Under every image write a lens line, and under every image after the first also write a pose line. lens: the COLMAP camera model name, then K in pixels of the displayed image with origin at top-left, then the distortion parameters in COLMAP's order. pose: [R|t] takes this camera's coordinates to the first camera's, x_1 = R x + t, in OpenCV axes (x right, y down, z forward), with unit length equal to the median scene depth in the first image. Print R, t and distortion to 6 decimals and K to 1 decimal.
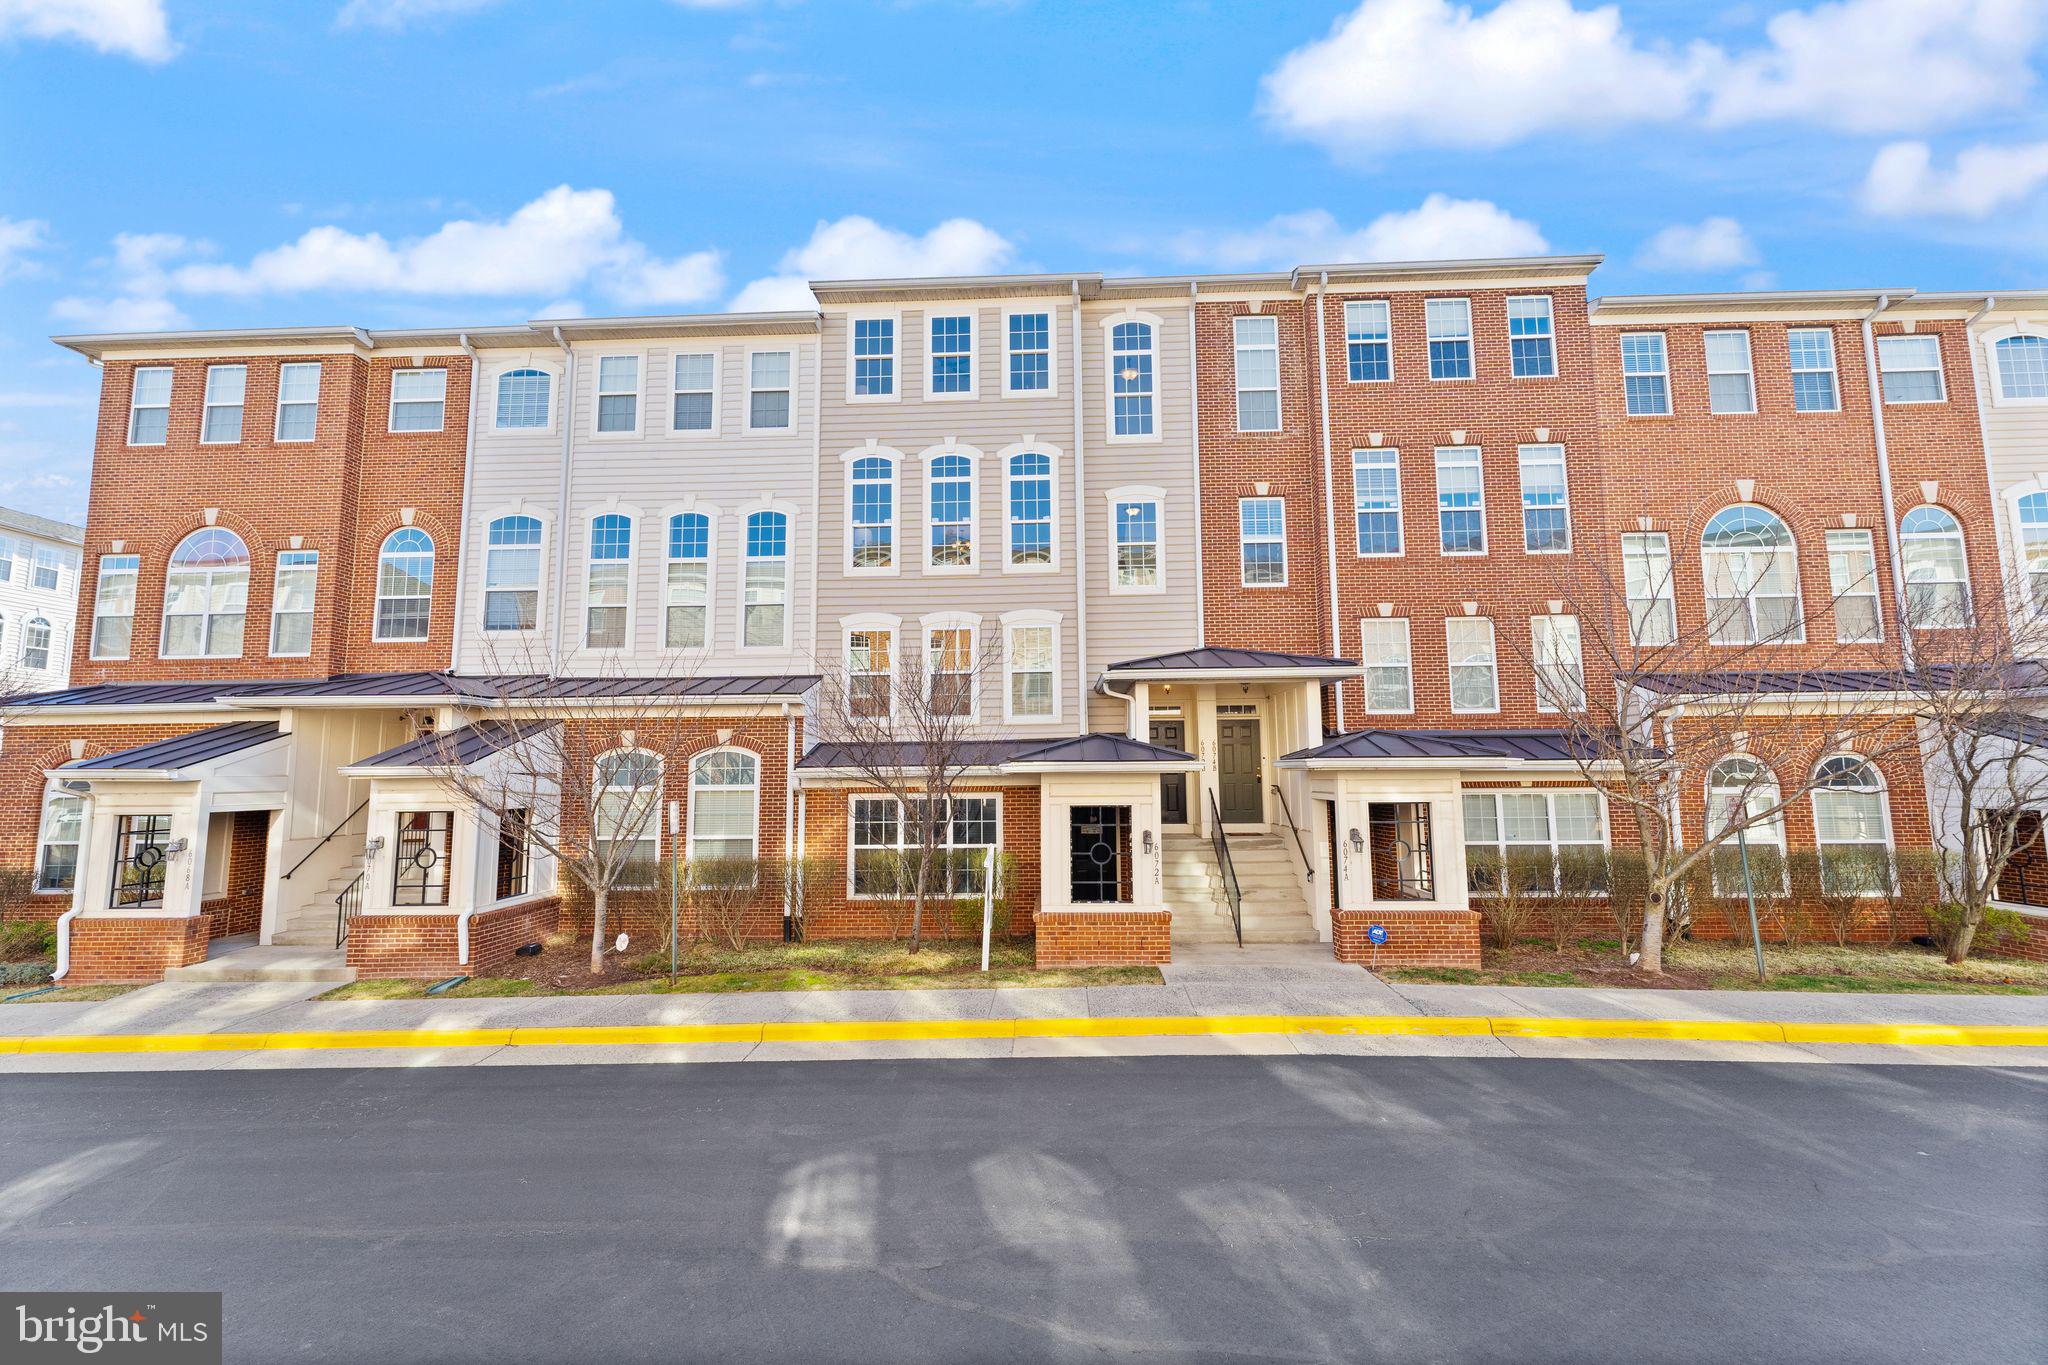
lens RADIAL K [[820.3, 0, 1029.5], [0, 820.3, 685.7], [0, 0, 1]] dist [0.000408, -0.000097]
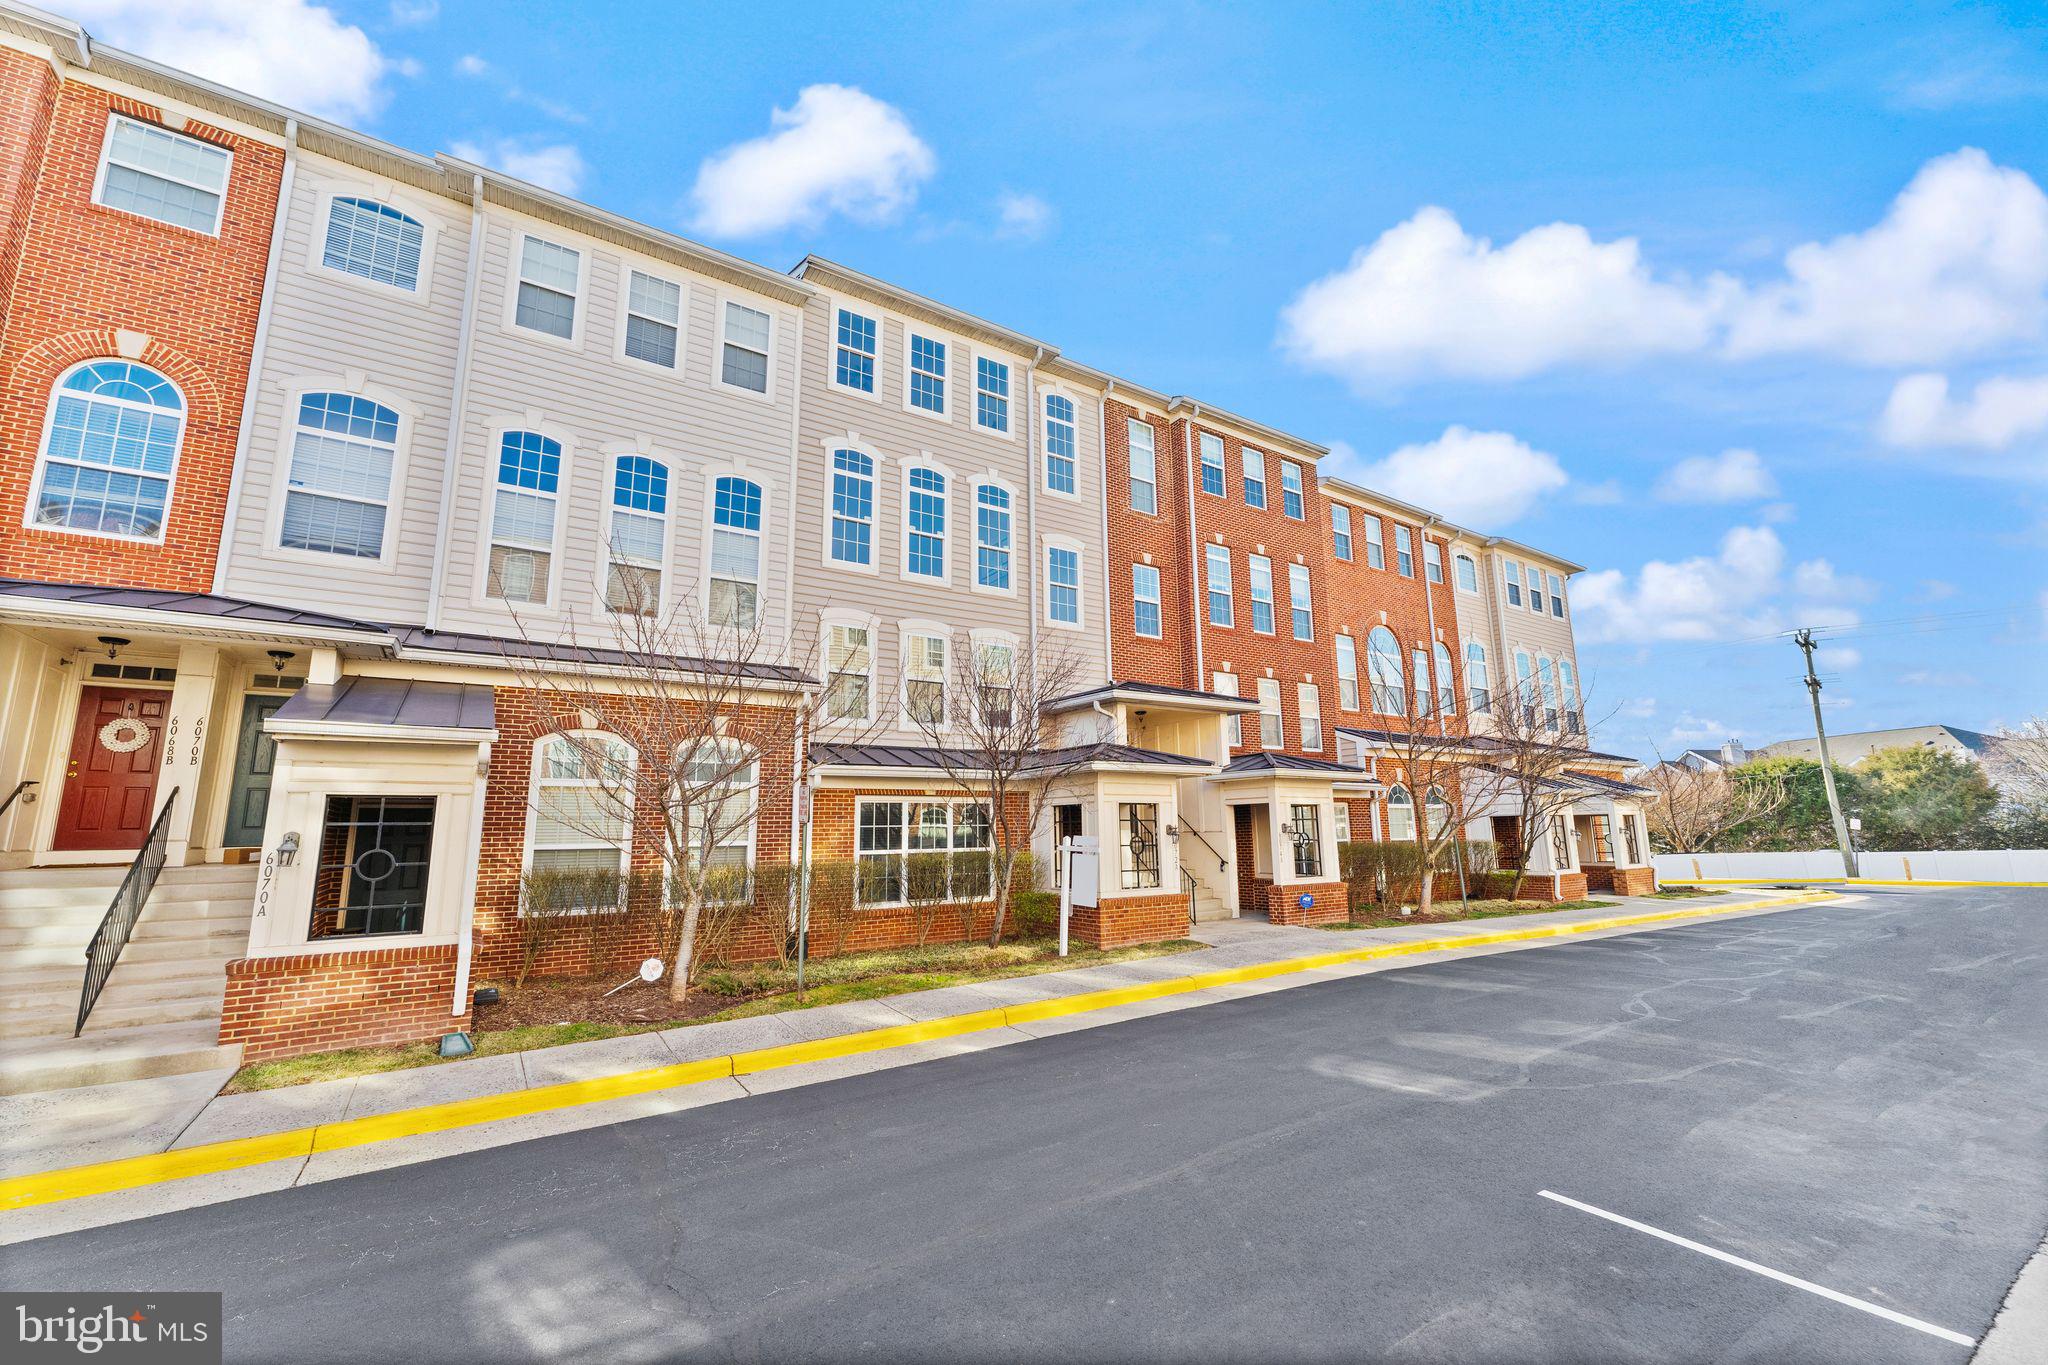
lens RADIAL K [[819.2, 0, 1026.1], [0, 819.2, 679.7], [0, 0, 1]] dist [-0.001281, 0.000526]
pose [[0.814905, 0.104689, 0.570061, -0.553529], [-0.058801, 0.993410, -0.098379, 0.073573], [-0.576603, 0.046650, 0.815691, 0.108656]]
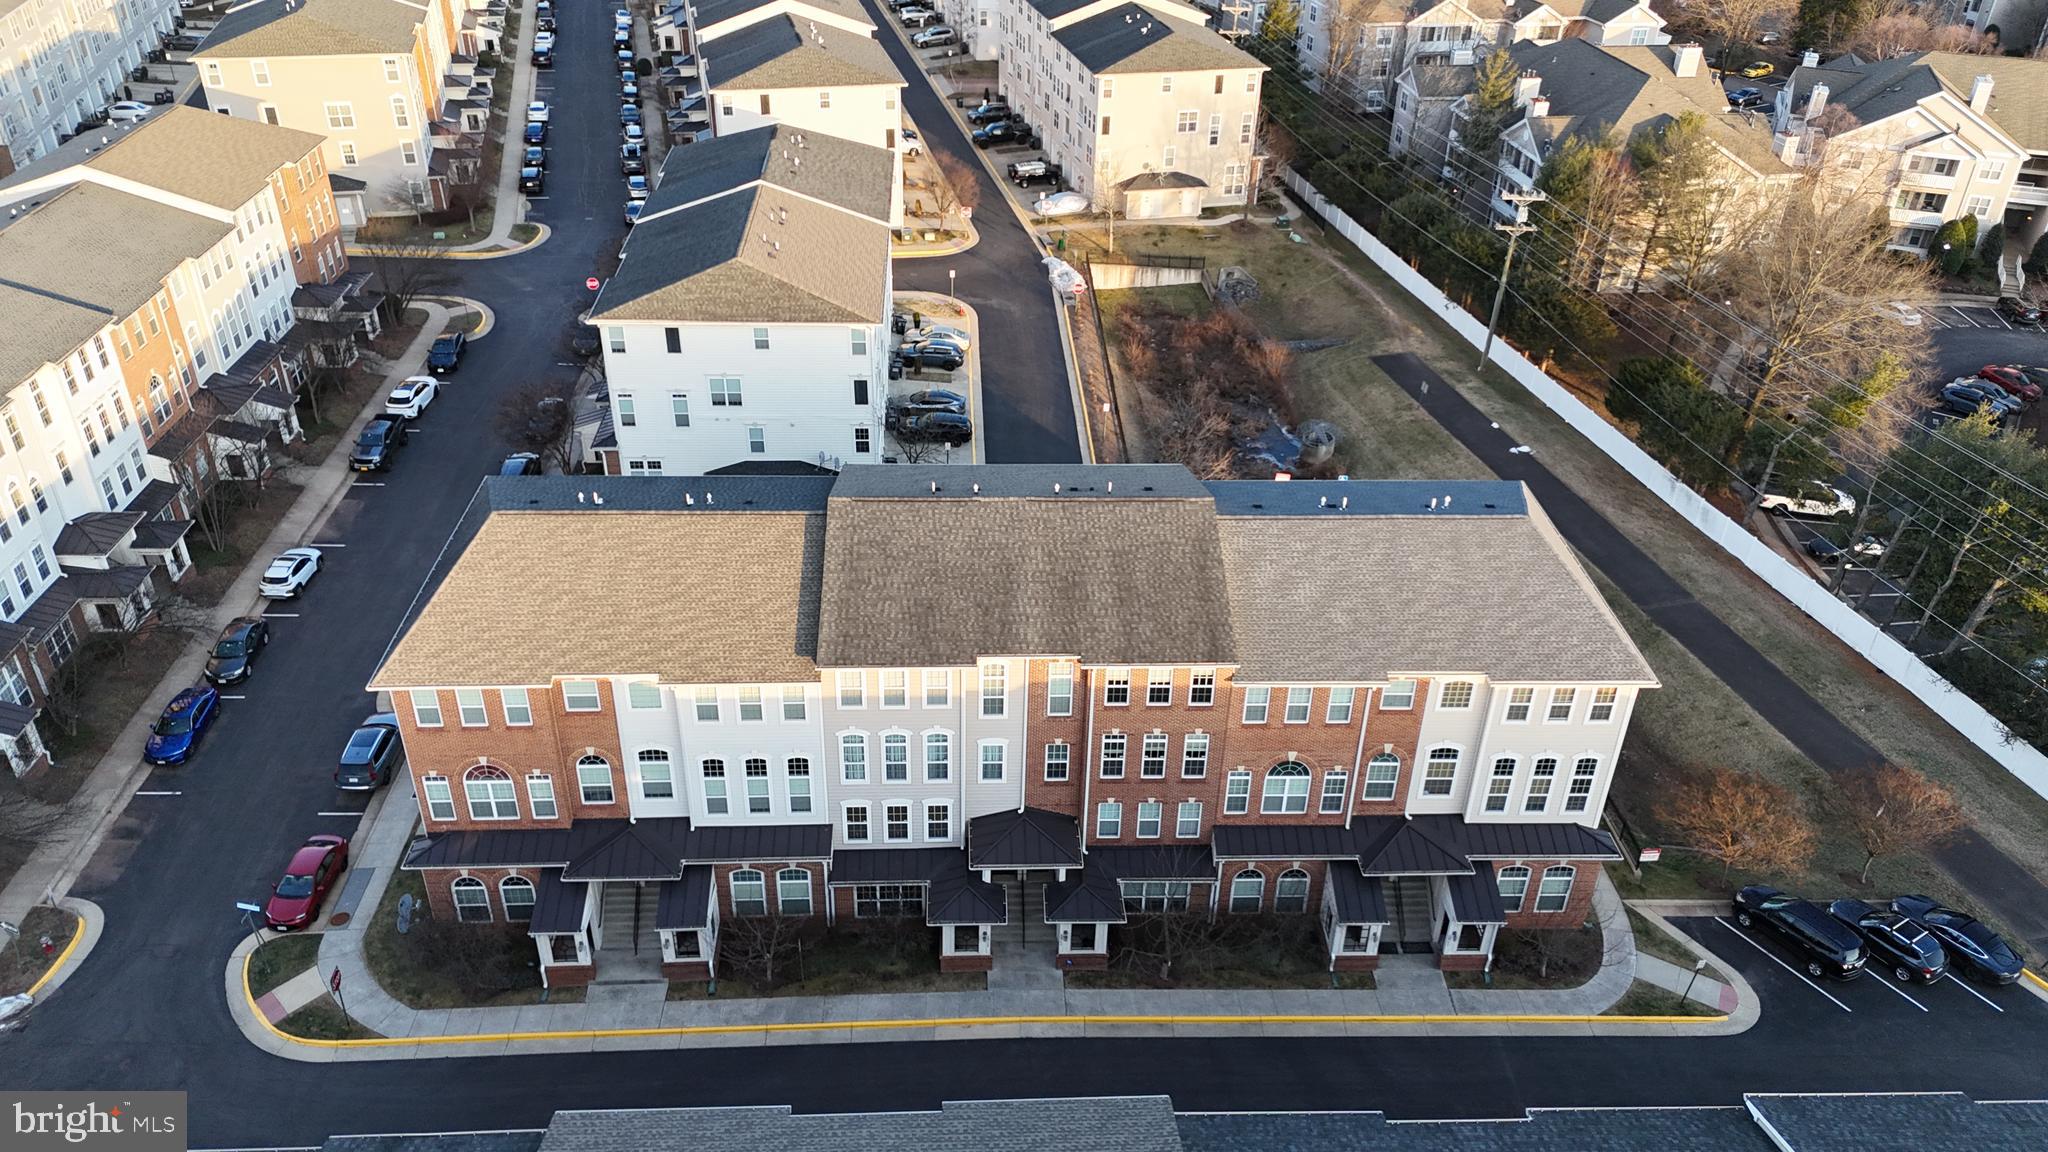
lens RADIAL K [[1523.0, 0, 1034.7], [0, 1523.0, 575.3], [0, 0, 1]] dist [0.108556, -0.000948]
pose [[0.995219, -0.012224, 0.096897, -0.113406], [-0.049890, 0.789295, 0.611985, -2.750108], [-0.083961, -0.613893, 0.784911, -1.568236]]
